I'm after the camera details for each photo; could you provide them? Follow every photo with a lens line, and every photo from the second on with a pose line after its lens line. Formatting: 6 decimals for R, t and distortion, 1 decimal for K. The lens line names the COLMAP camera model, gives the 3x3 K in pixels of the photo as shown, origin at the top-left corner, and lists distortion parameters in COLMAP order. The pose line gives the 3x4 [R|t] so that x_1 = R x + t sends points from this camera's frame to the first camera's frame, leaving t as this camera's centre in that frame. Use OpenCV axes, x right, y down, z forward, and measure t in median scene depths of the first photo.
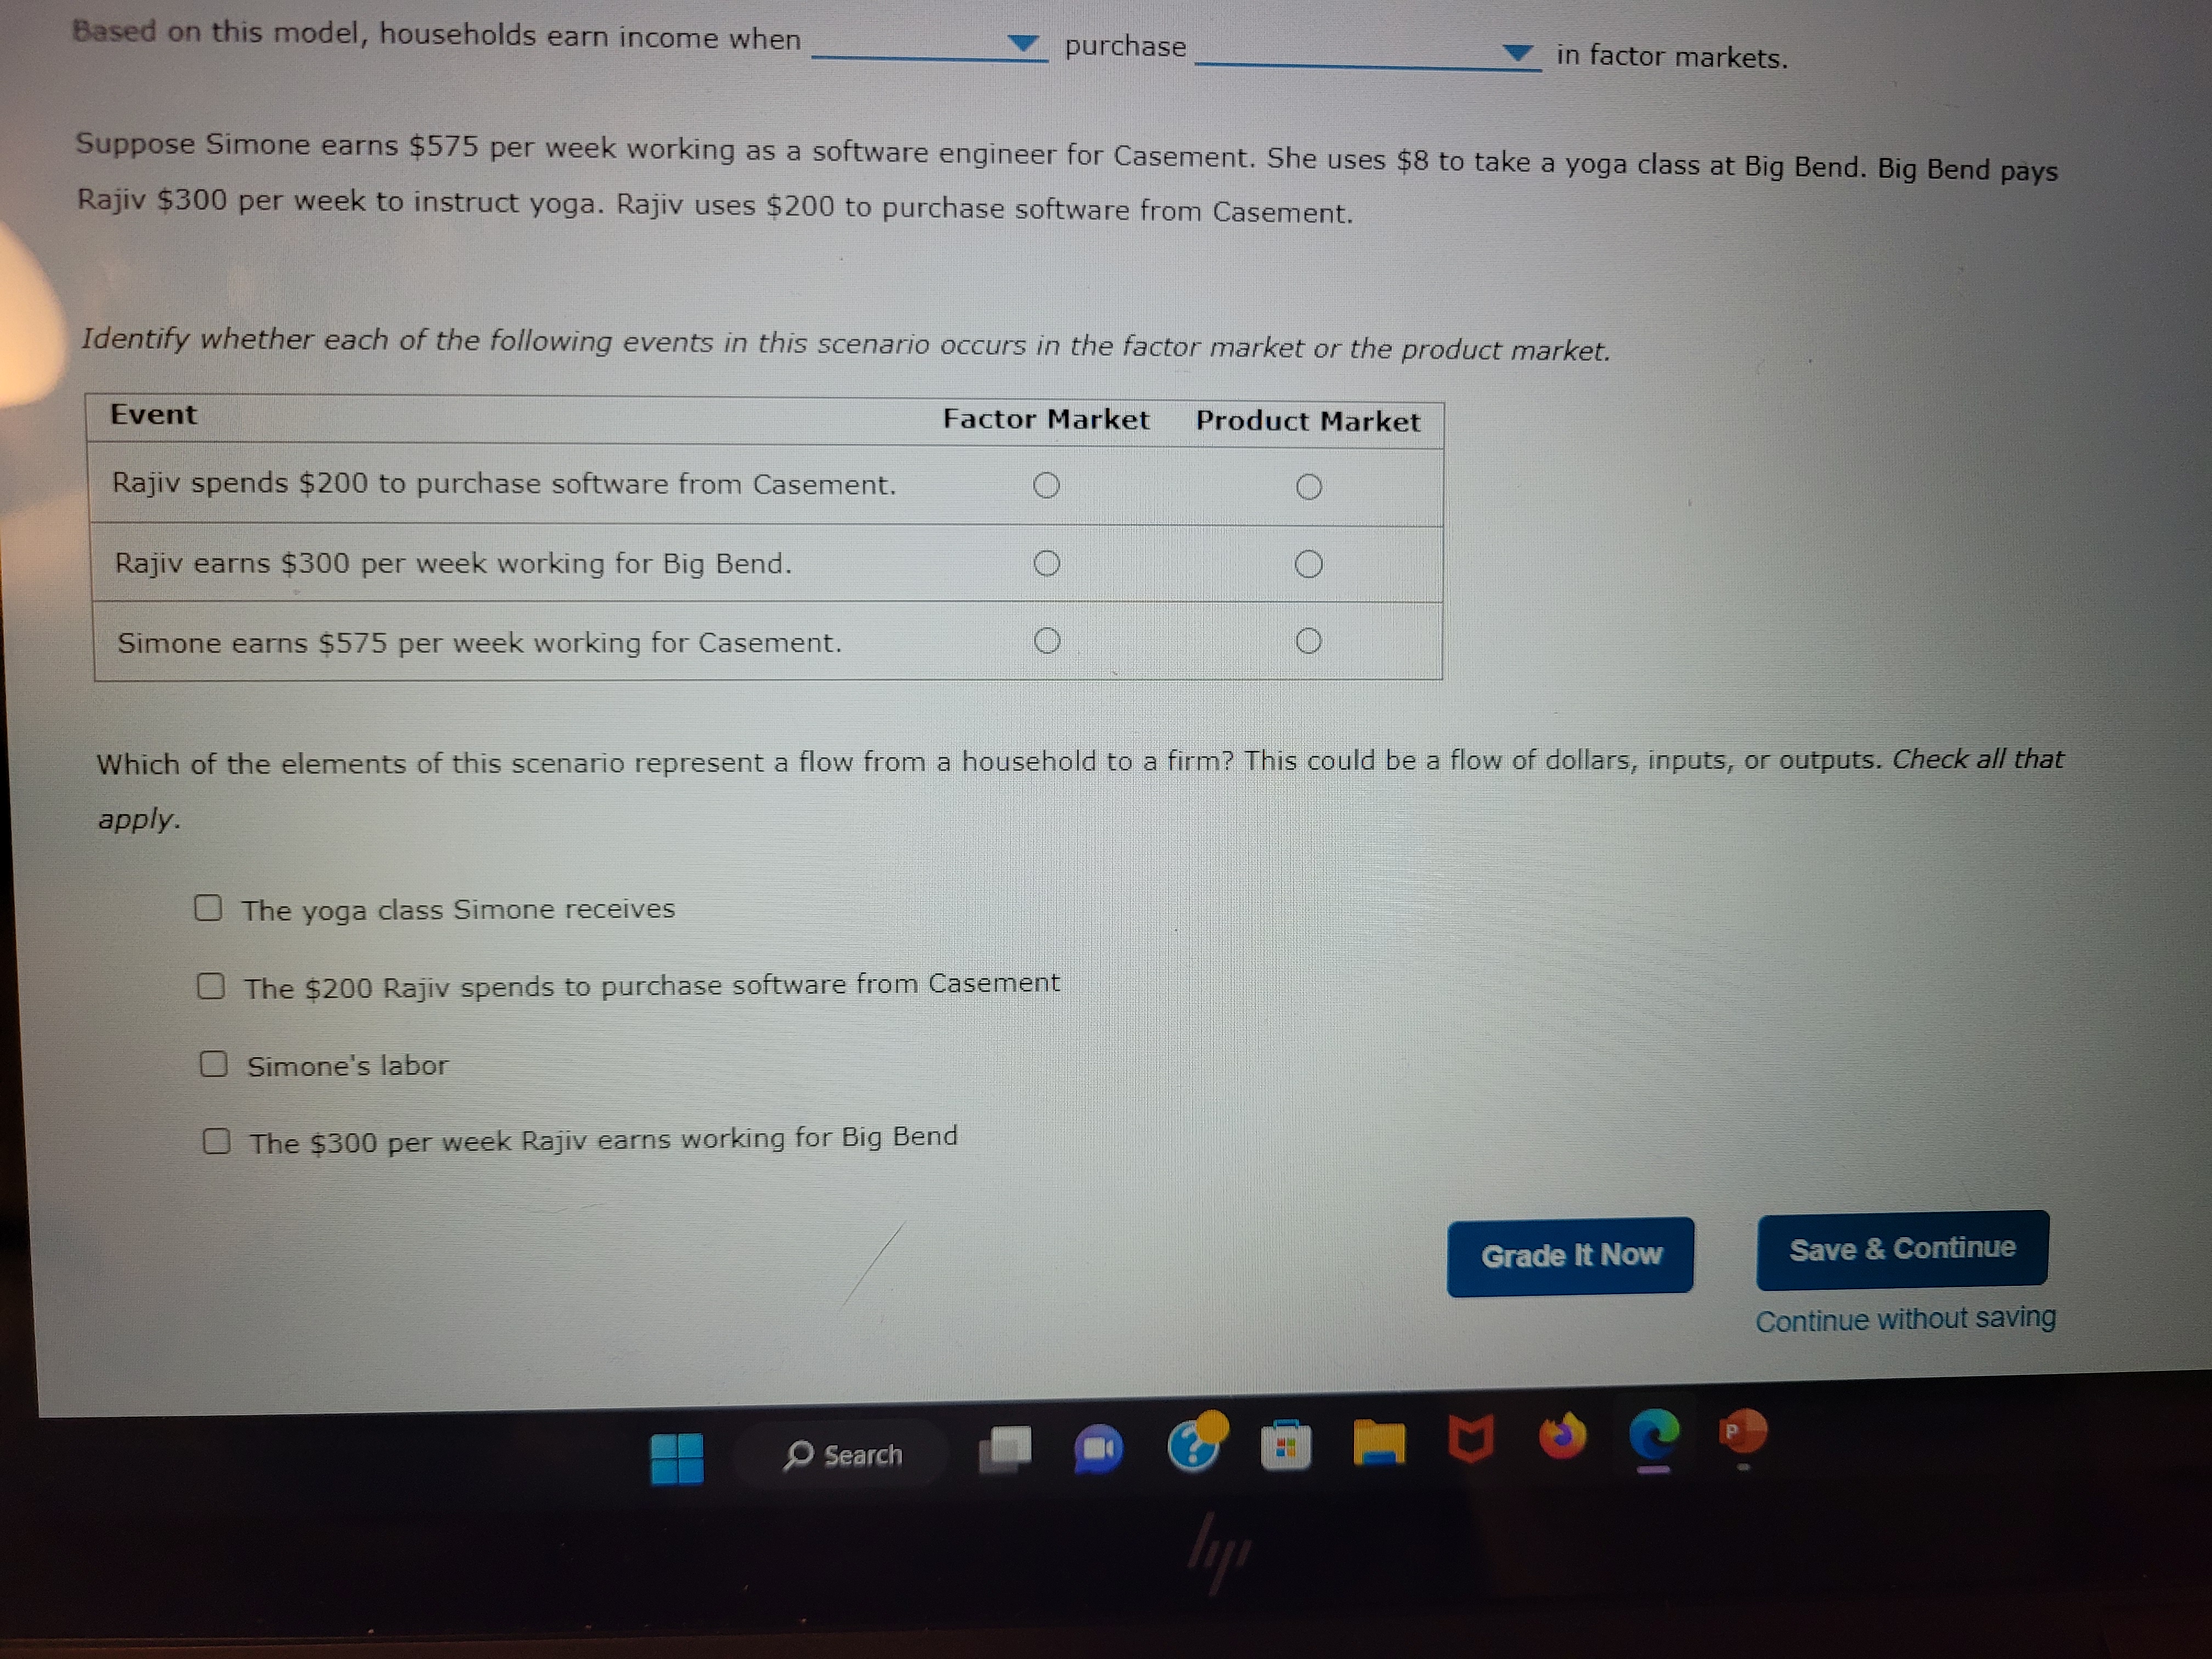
lens RADIAL K [[1719.9, 0, 1141.8], [0, 1719.9, 827.5], [0, 0, 1]] dist [0.009295, -0.011808]
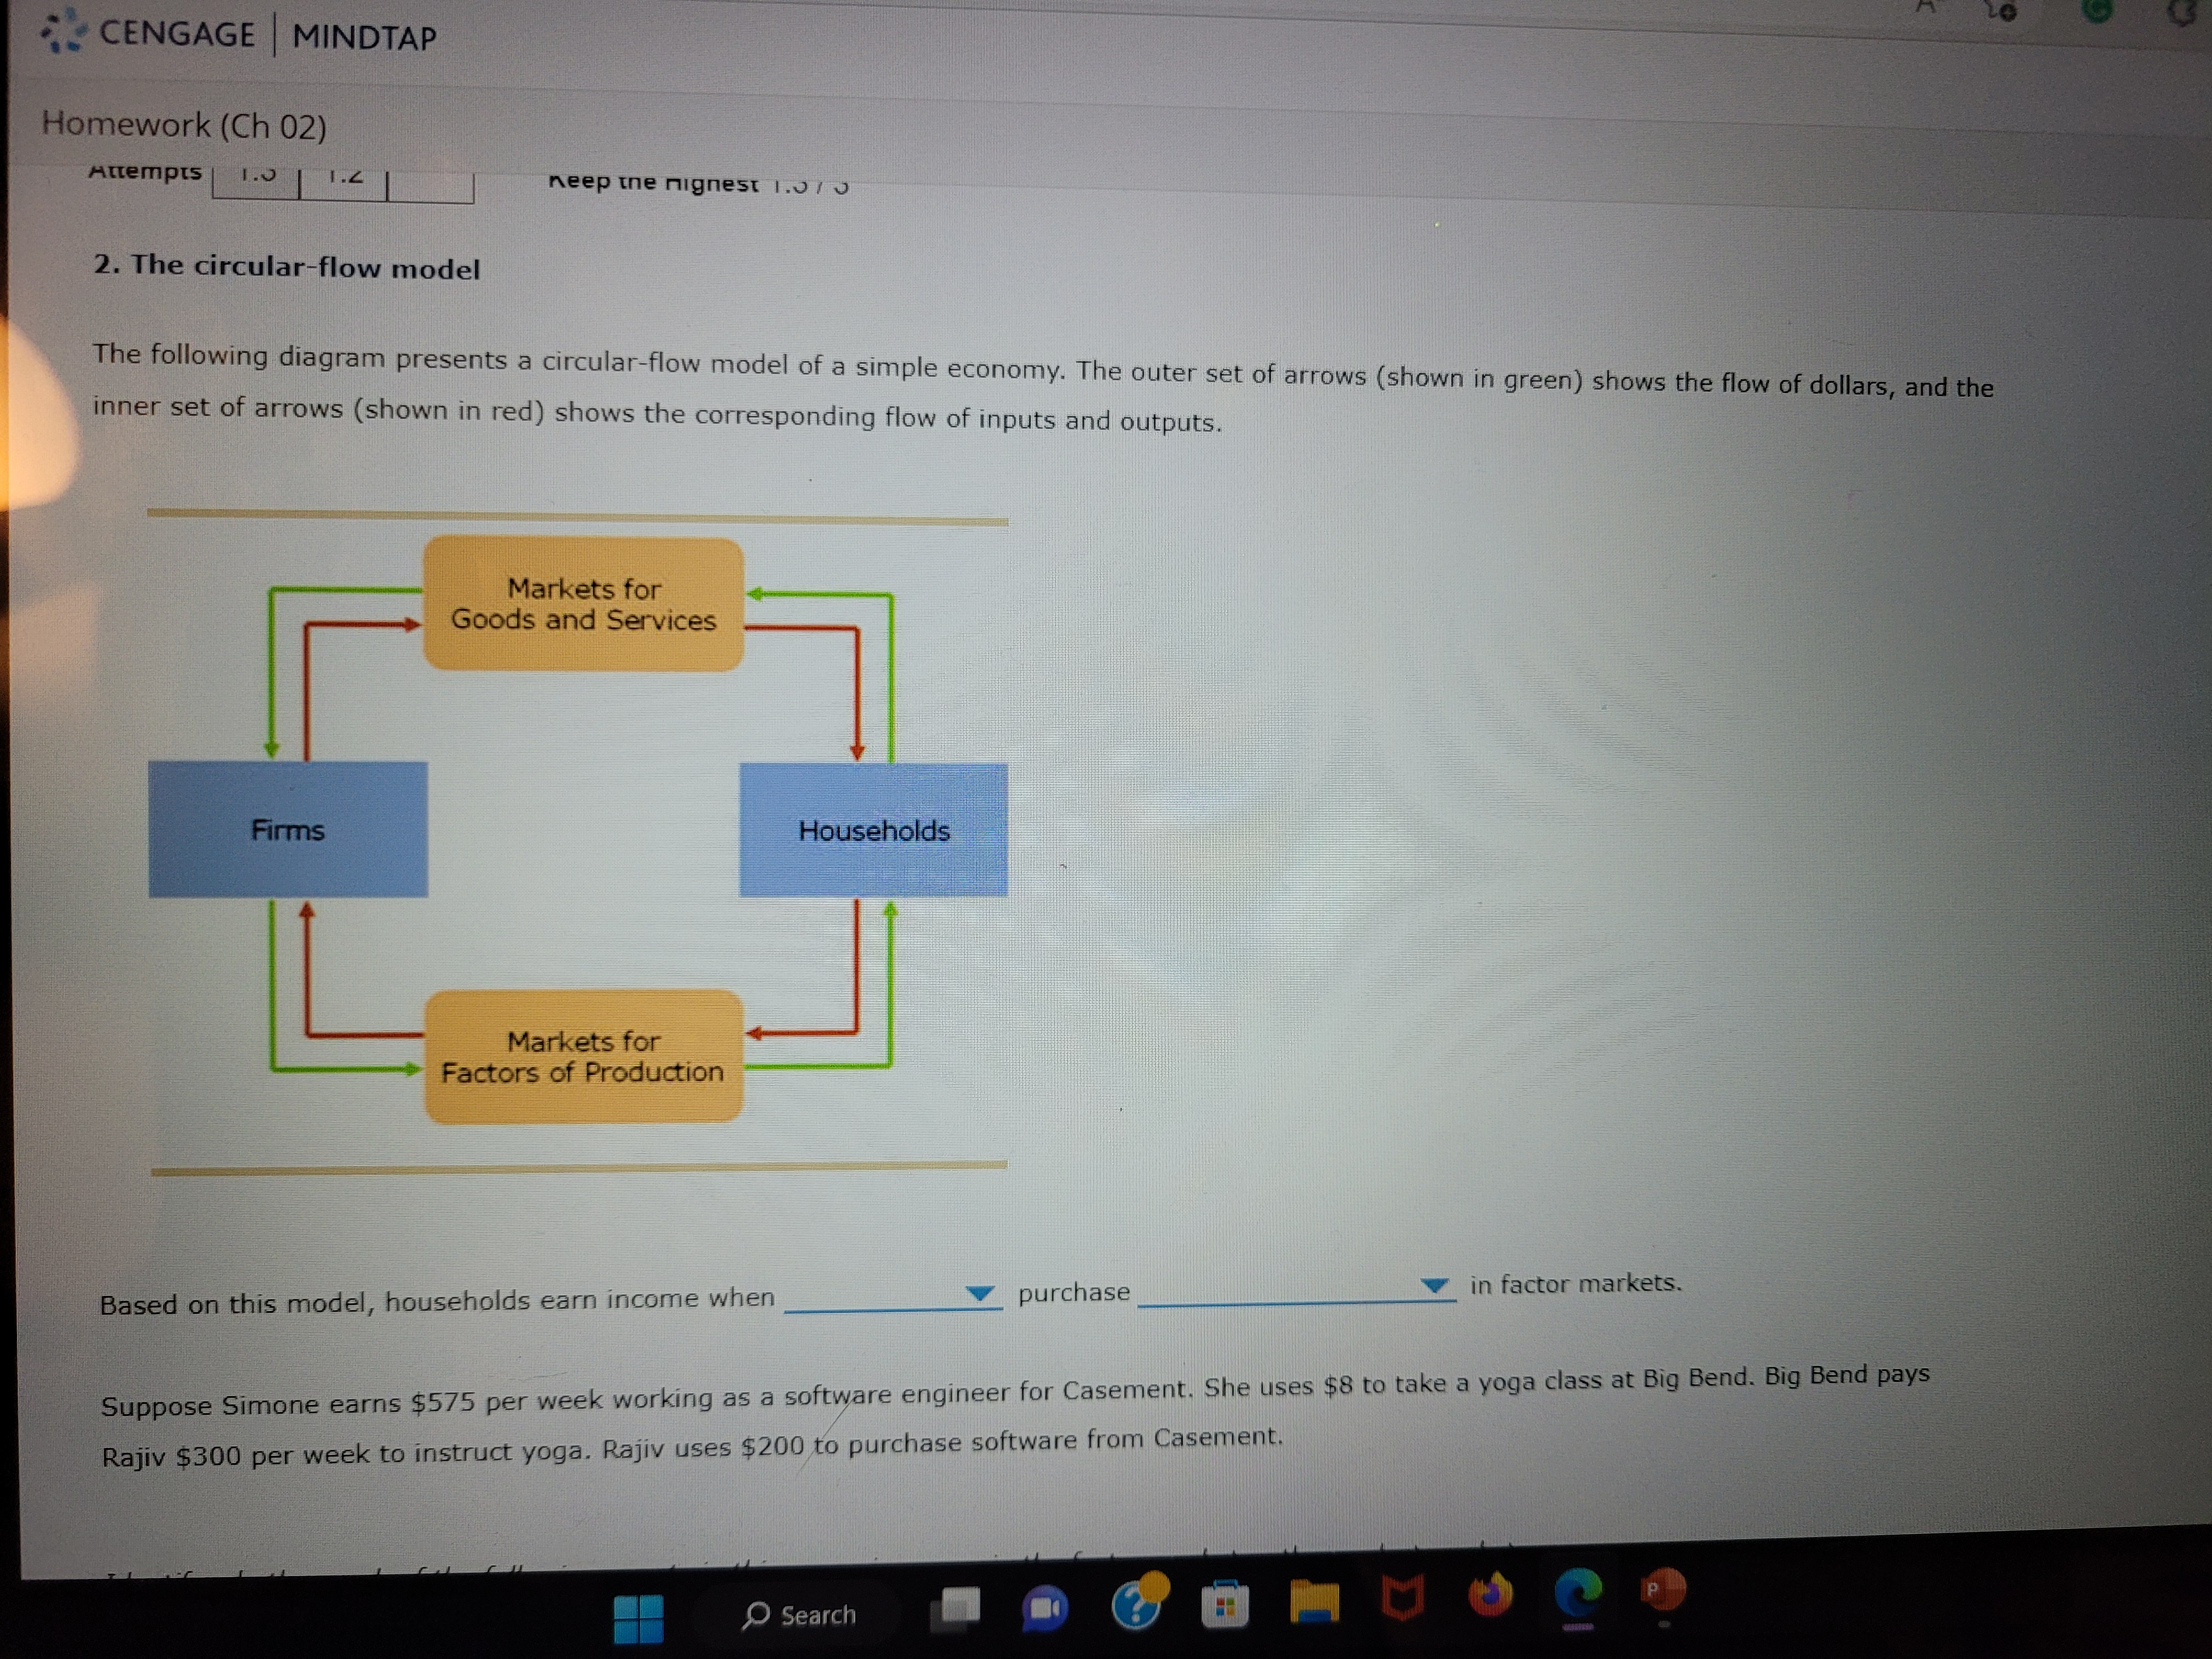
lens RADIAL K [[1646.4, 0, 1106.0], [0, 1646.4, 829.5], [0, 0, 1]] dist [0.000558, -0.002907]
pose [[0.999943, 0.004473, 0.009658, -0.000675], [-0.004230, 0.999677, -0.025068, -0.708320], [-0.009767, 0.025026, 0.999639, -0.044428]]
